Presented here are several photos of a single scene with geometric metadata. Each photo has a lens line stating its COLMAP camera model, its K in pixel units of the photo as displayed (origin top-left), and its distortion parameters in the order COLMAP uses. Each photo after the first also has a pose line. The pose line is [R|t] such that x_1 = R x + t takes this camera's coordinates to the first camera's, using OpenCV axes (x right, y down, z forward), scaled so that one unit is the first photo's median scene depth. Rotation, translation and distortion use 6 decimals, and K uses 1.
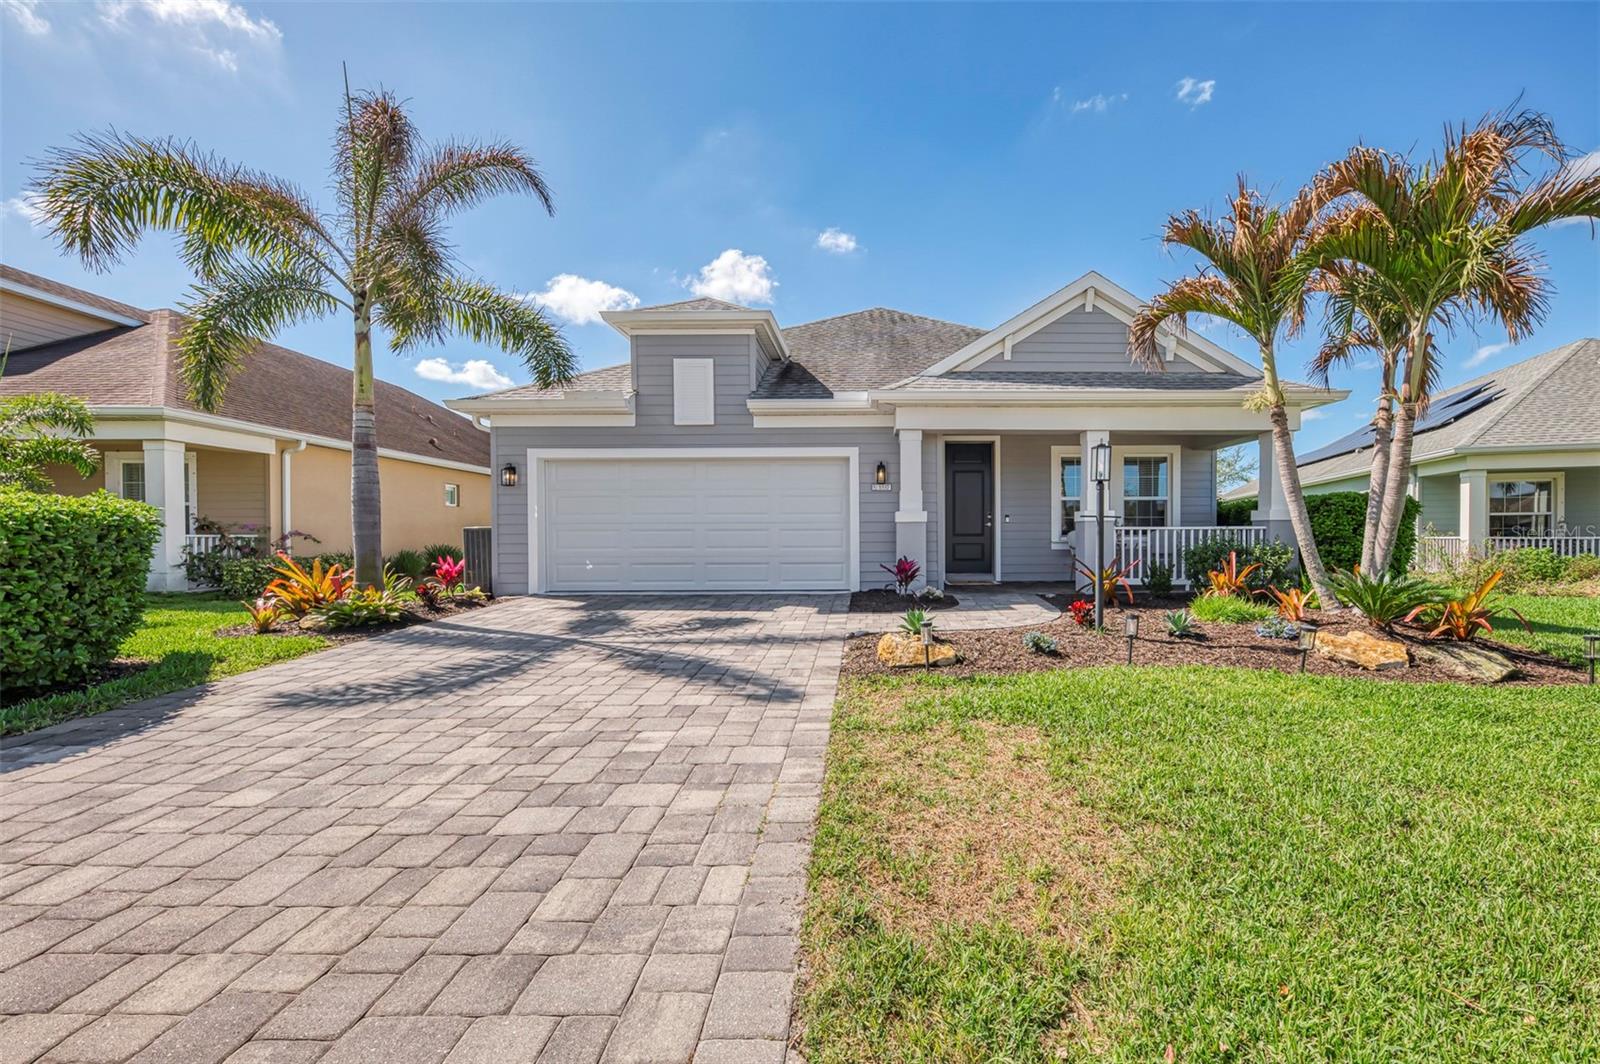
lens RADIAL K [[591.2, 0, 843.7], [0, 591.2, 554.5], [0, 0, 1]] dist [0.001065, 0.000058]
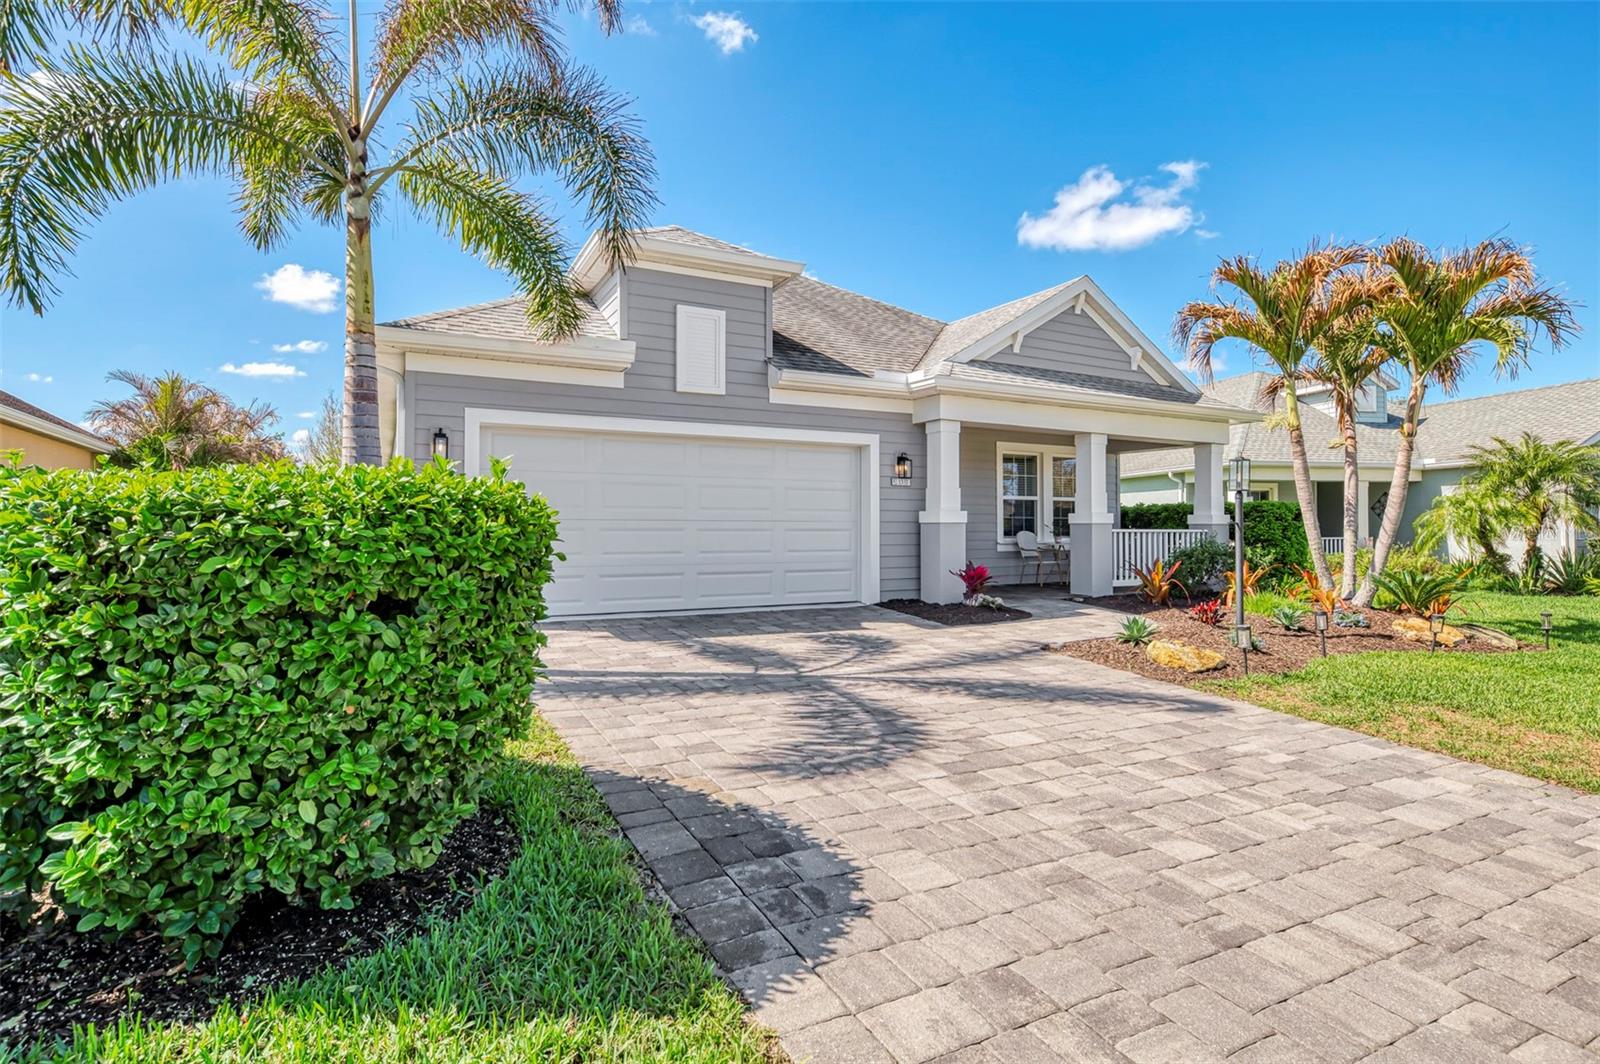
lens RADIAL K [[775.1, 0, 755.0], [0, 775.1, 525.4], [0, 0, 1]] dist [-0.006477, 0.001106]
pose [[0.902022, 0.008566, 0.431605, -0.634586], [0.008906, 0.999221, -0.038444, -0.008388], [-0.431599, 0.038521, 0.901243, 0.070494]]
